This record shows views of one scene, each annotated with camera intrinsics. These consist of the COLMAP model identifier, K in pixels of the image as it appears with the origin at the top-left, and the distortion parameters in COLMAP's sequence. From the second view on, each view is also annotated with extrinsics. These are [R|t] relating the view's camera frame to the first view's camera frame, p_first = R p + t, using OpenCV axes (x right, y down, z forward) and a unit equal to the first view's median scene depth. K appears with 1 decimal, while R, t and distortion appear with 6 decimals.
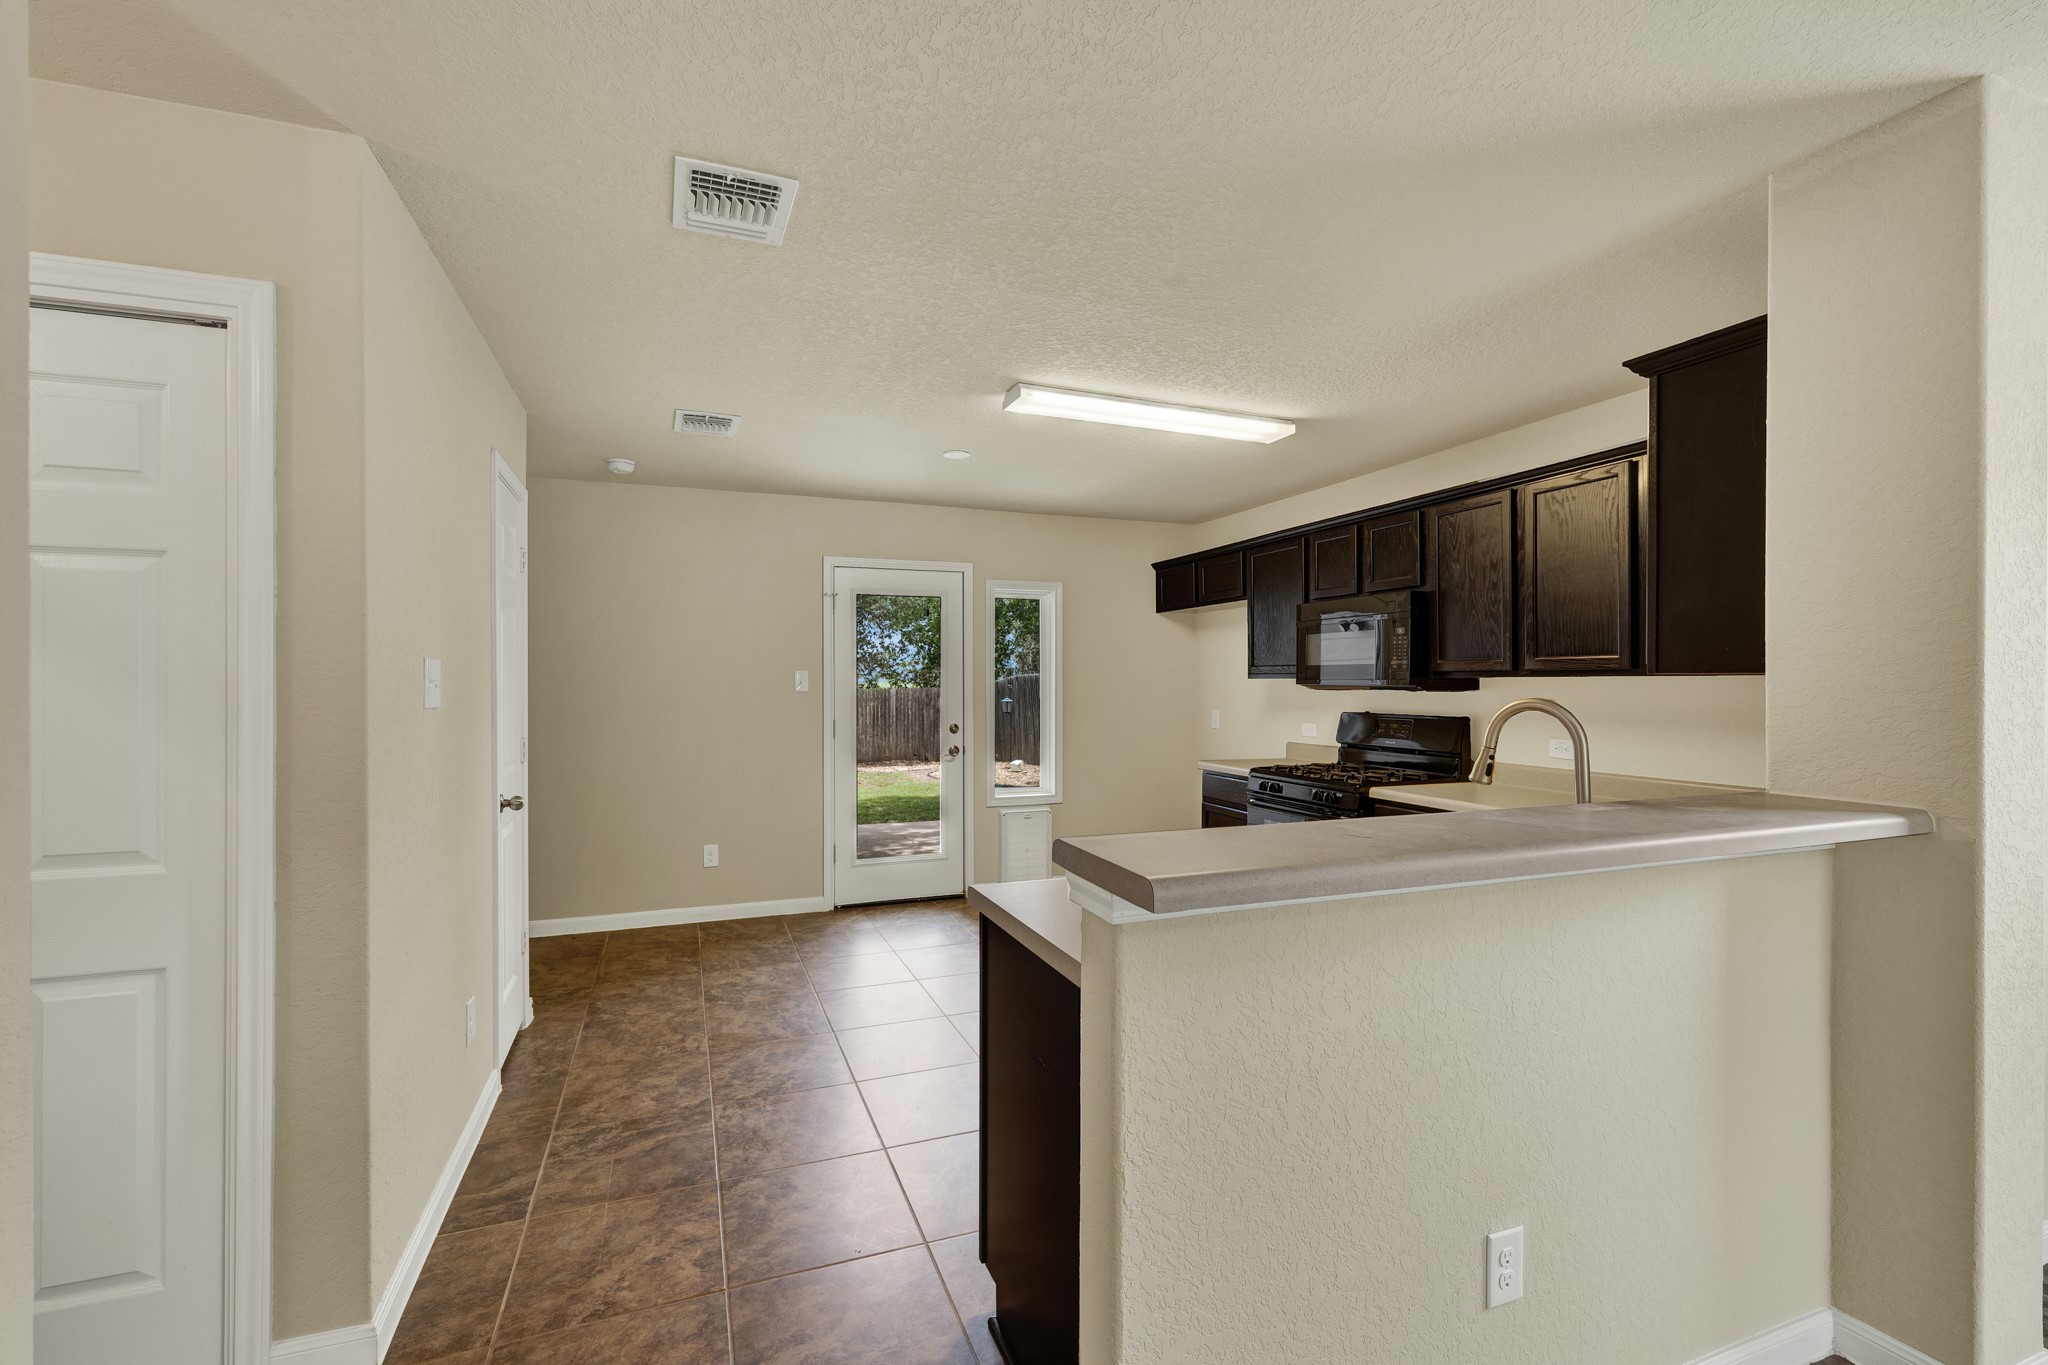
lens RADIAL K [[882.9, 0, 1023.9], [0, 882.9, 675.5], [0, 0, 1]] dist [0.004246, -0.001442]
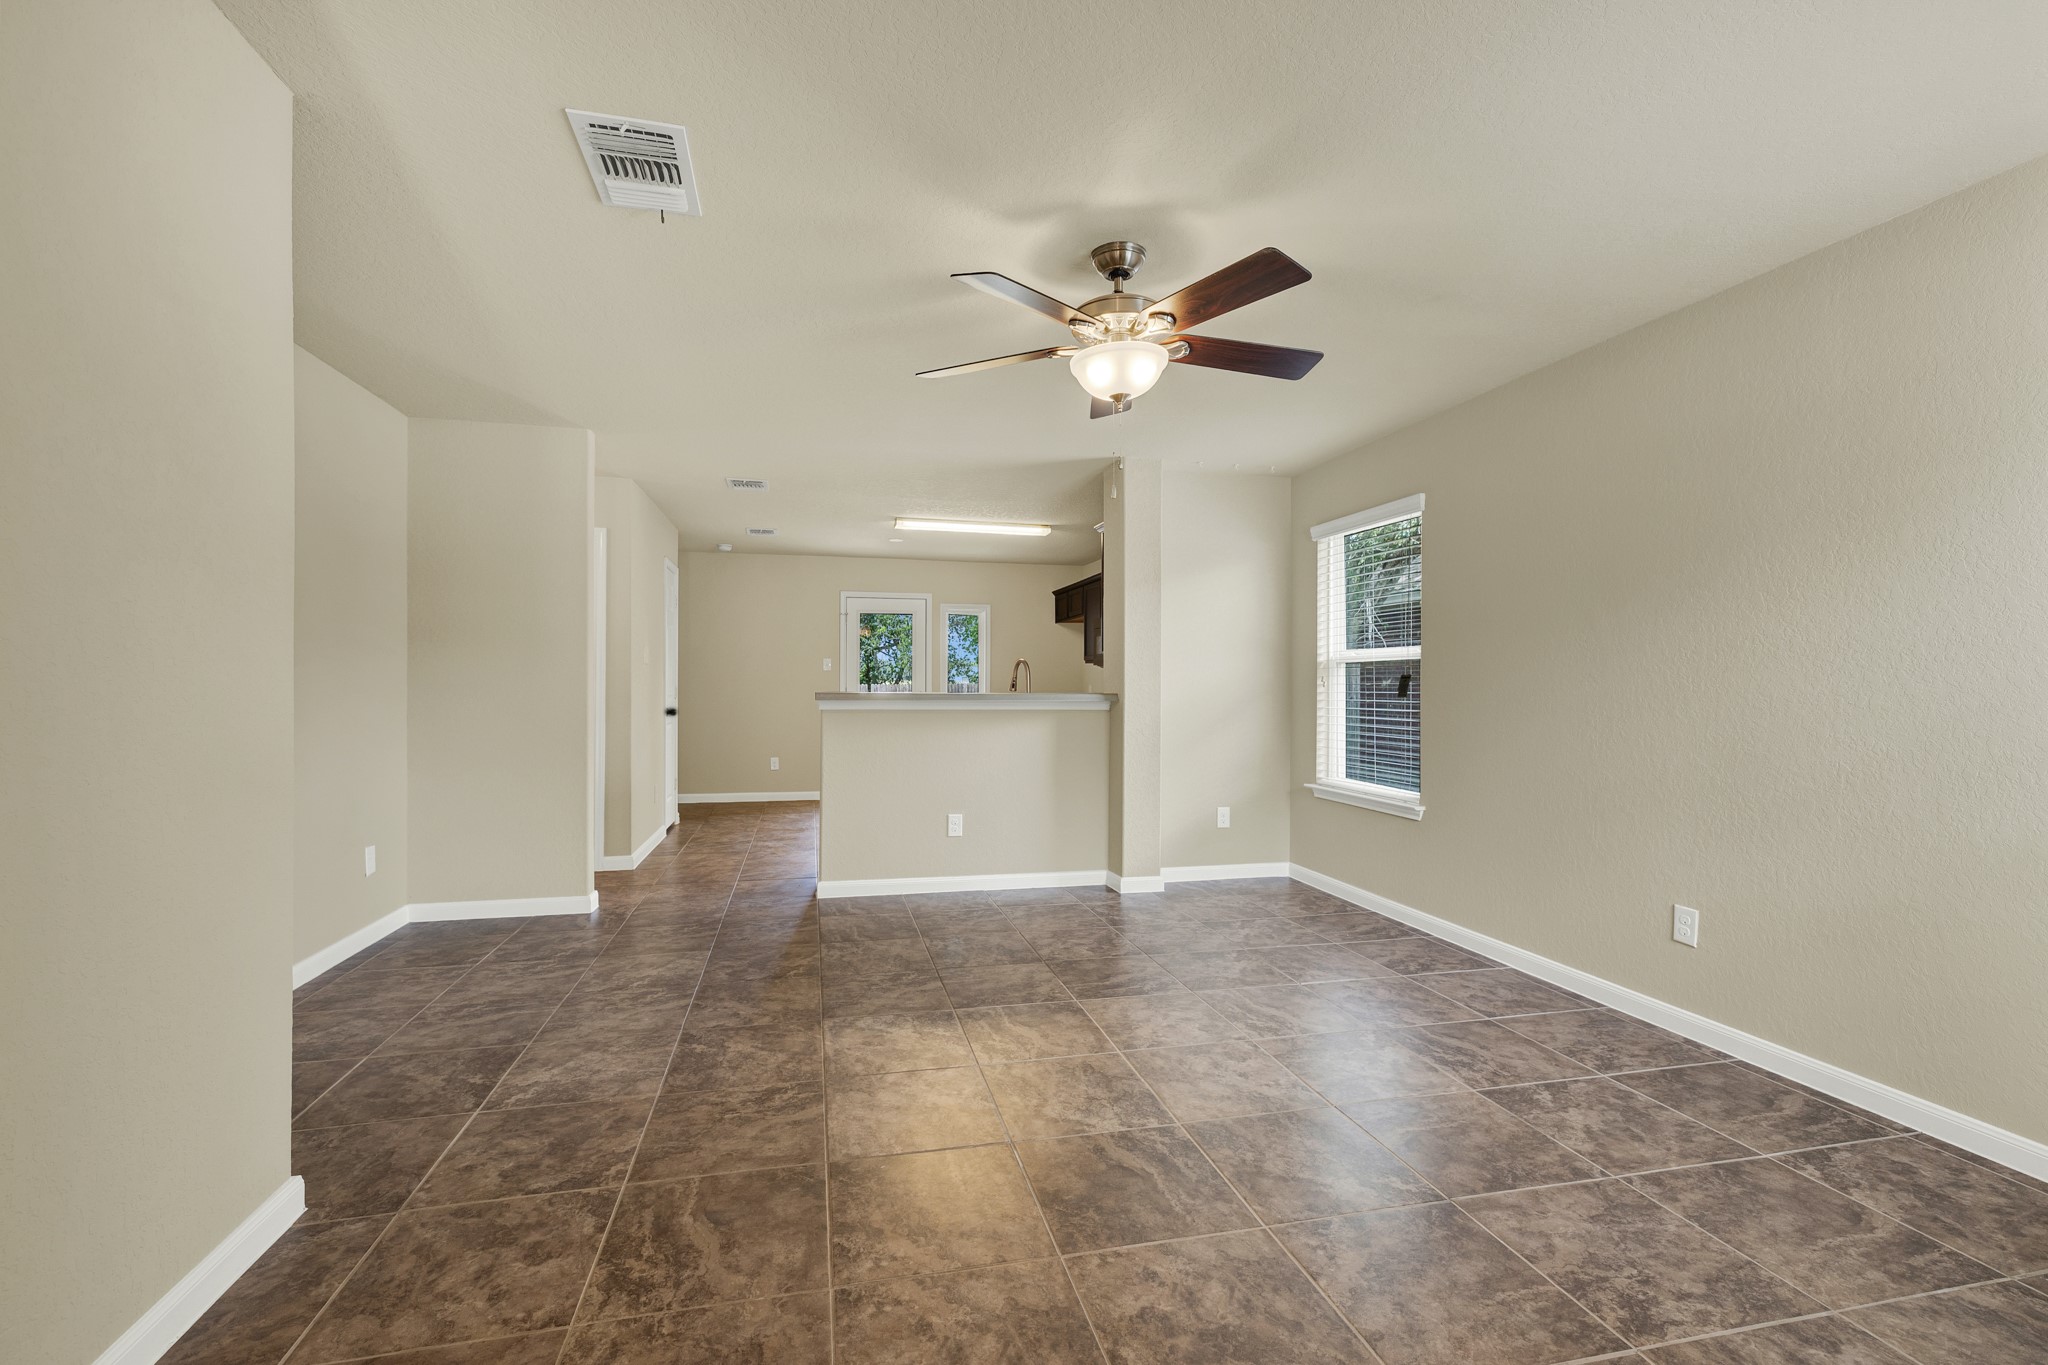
lens RADIAL K [[882.9, 0, 1013.1], [0, 882.9, 681.8], [0, 0, 1]] dist [0.004246, -0.001442]
pose [[0.989456, 0.004793, -0.144751, 0.414043], [-0.004394, 0.999986, 0.003078, 0.038168], [0.144764, -0.002409, 0.989463, -0.750247]]
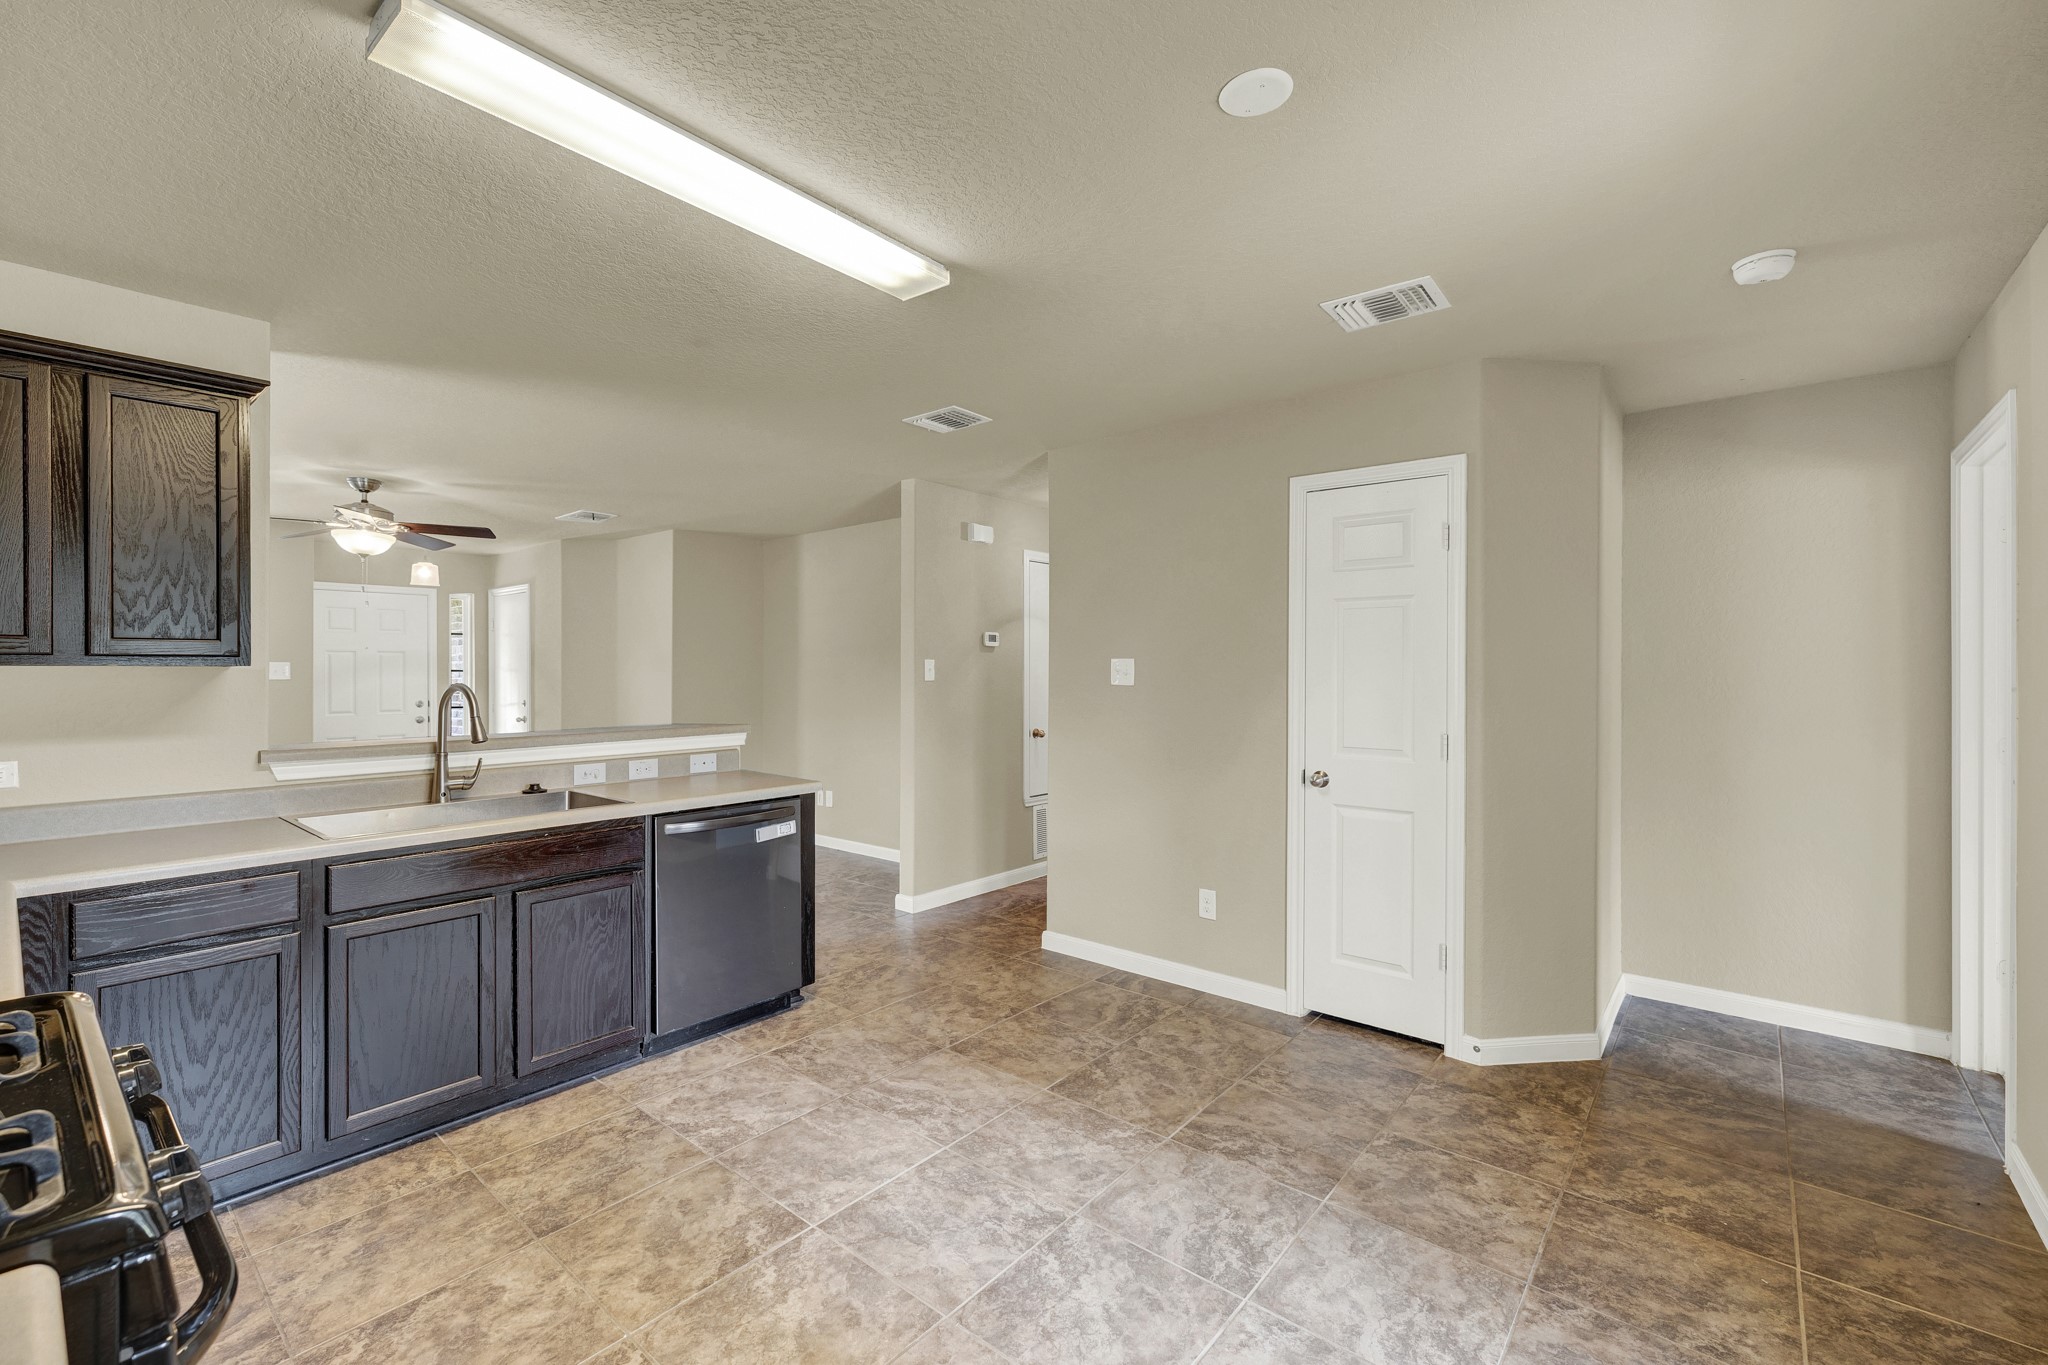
lens RADIAL K [[882.9, 0, 1006.2], [0, 882.9, 673.4], [0, 0, 1]] dist [0.004246, -0.001442]
pose [[-0.886626, 0.001159, -0.462486, 0.194824], [0.000742, 0.999999, 0.001084, 0.005612], [0.462487, 0.000617, -0.886626, 1.235044]]
